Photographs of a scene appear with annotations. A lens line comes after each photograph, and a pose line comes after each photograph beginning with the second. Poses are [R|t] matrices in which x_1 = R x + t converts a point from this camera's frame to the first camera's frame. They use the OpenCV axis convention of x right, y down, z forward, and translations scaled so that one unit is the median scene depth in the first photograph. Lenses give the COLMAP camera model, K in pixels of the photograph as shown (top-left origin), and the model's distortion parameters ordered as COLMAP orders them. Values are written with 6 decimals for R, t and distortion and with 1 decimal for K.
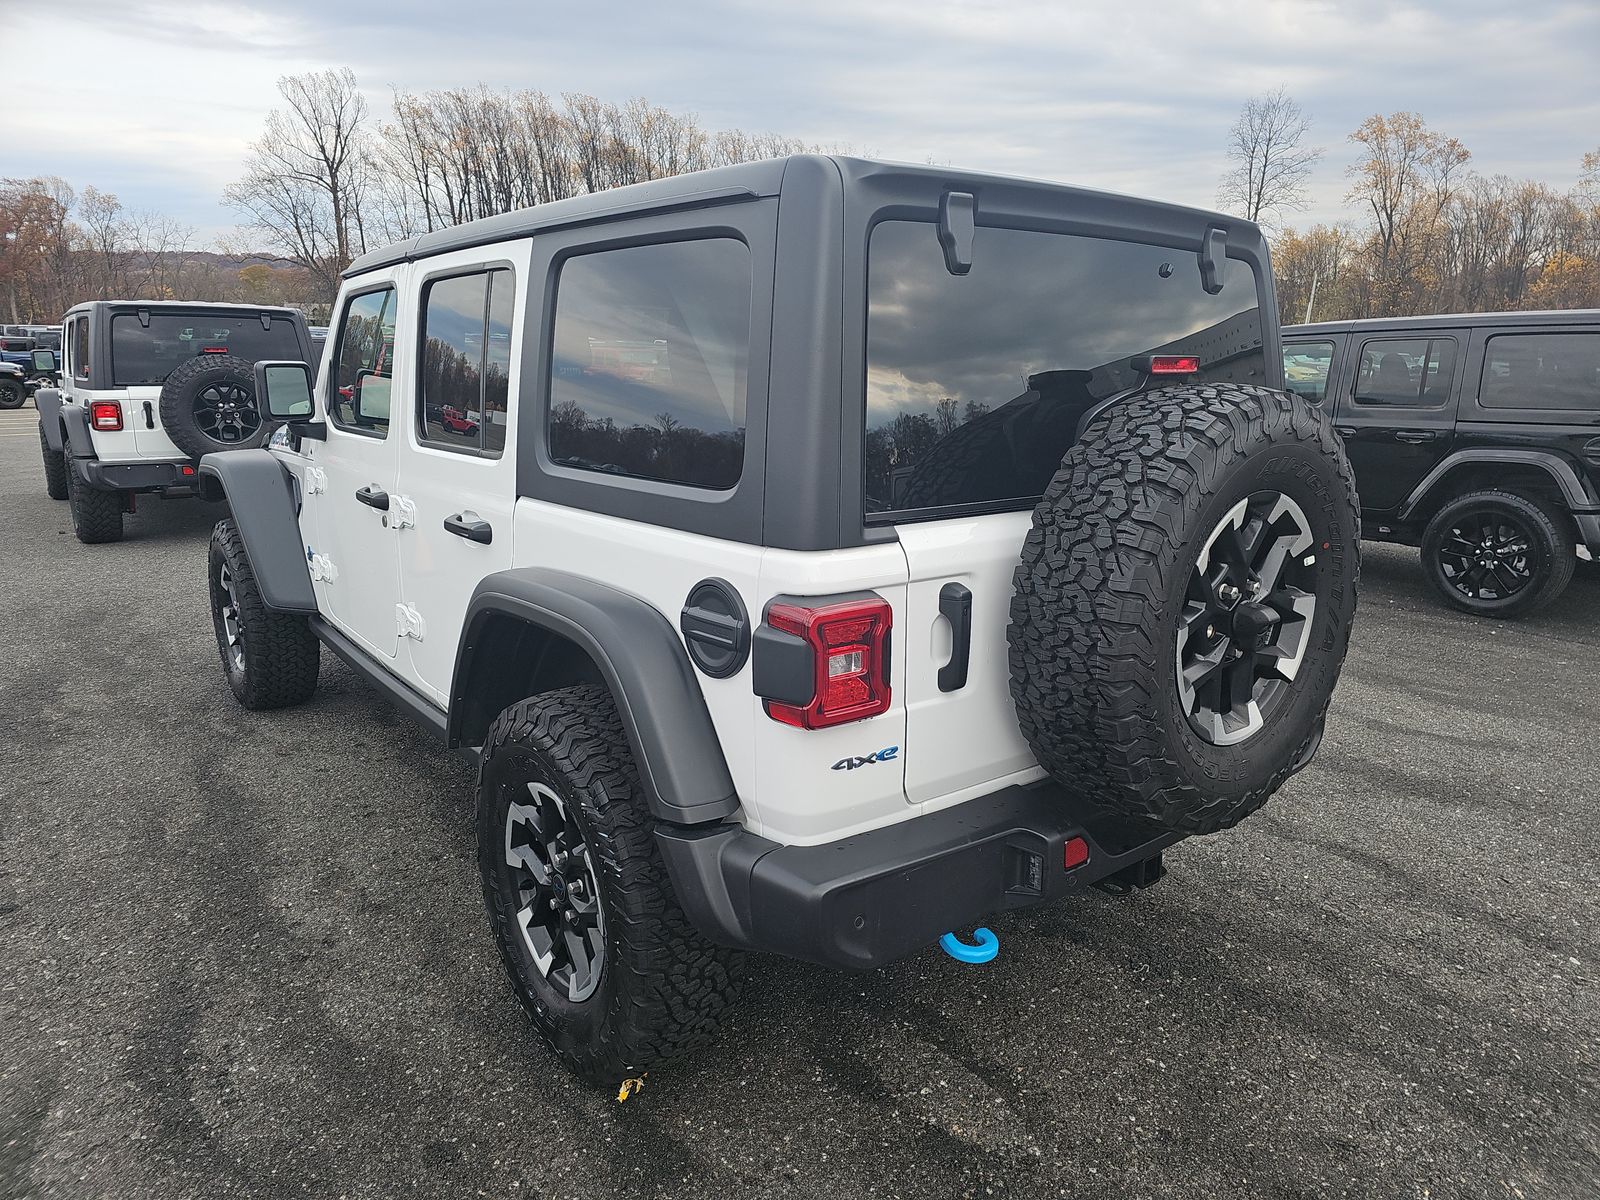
lens RADIAL K [[1098.4, 0, 803.1], [0, 1098.4, 612.5], [0, 0, 1]] dist [0.080463, -0.057366]
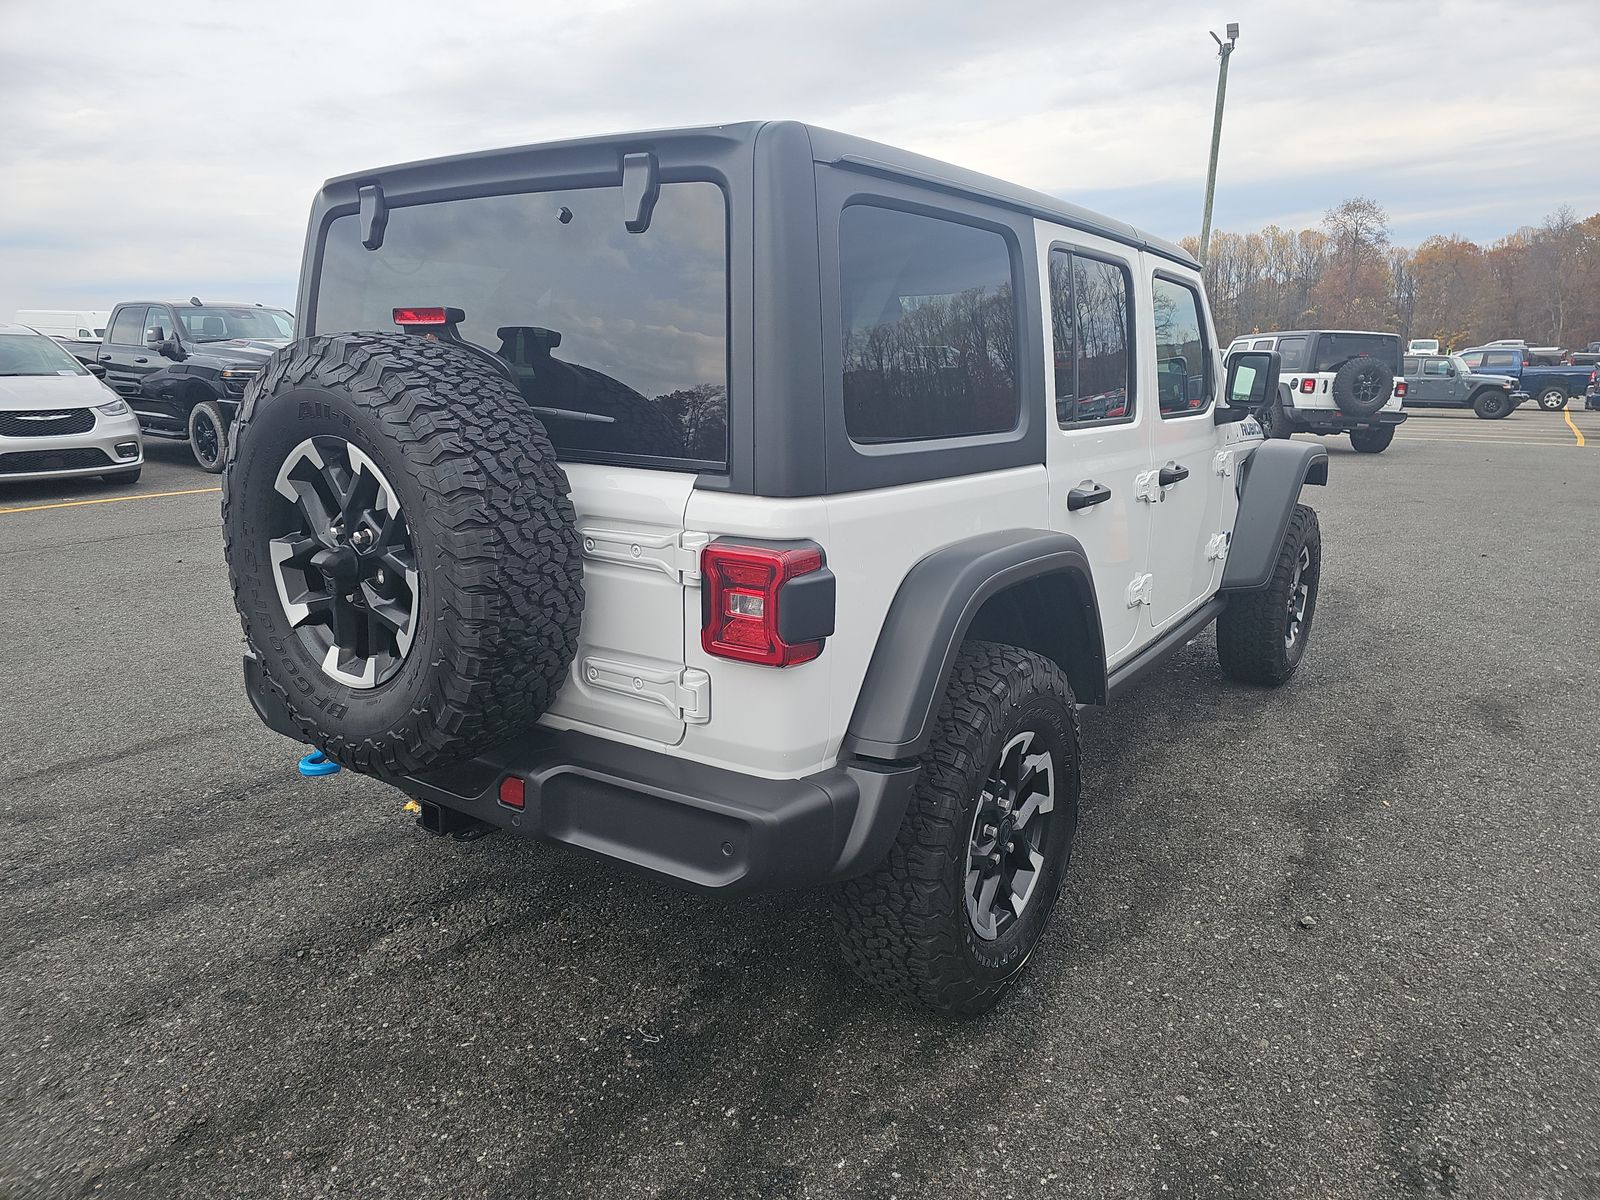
lens RADIAL K [[1092.0, 0, 800.0], [0, 1092.0, 600.0], [0, 0, 1]] dist [0.070040, -0.070190]
pose [[0.226464, 0.201546, -0.952939, 0.941127], [-0.227268, 0.962286, 0.149513, -0.133698], [0.947134, 0.182714, 0.263728, 0.733671]]
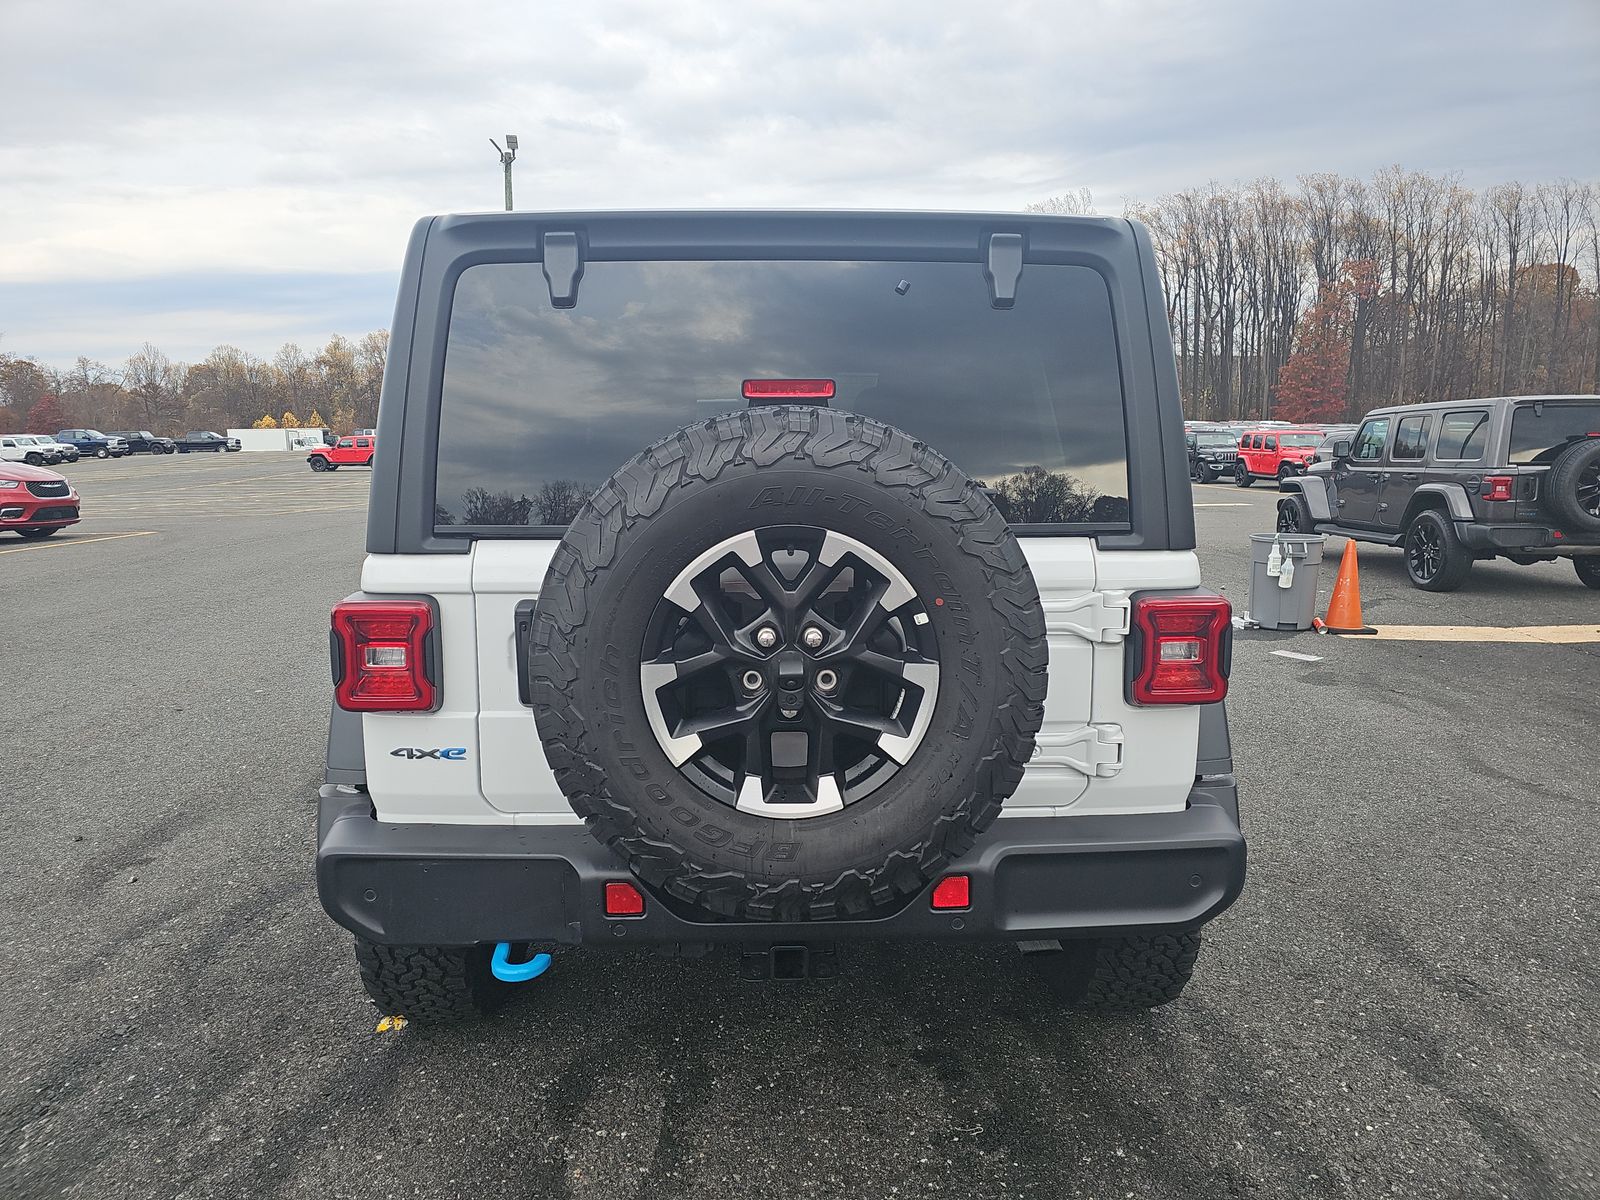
lens RADIAL K [[1092.0, 0, 800.0], [0, 1092.0, 600.0], [0, 0, 1]] dist [0.070040, -0.070190]
pose [[0.783396, 0.075089, -0.616970, 0.596045], [-0.130398, 0.990439, -0.045030, -0.008446], [0.607690, 0.115728, 0.785697, 0.213558]]
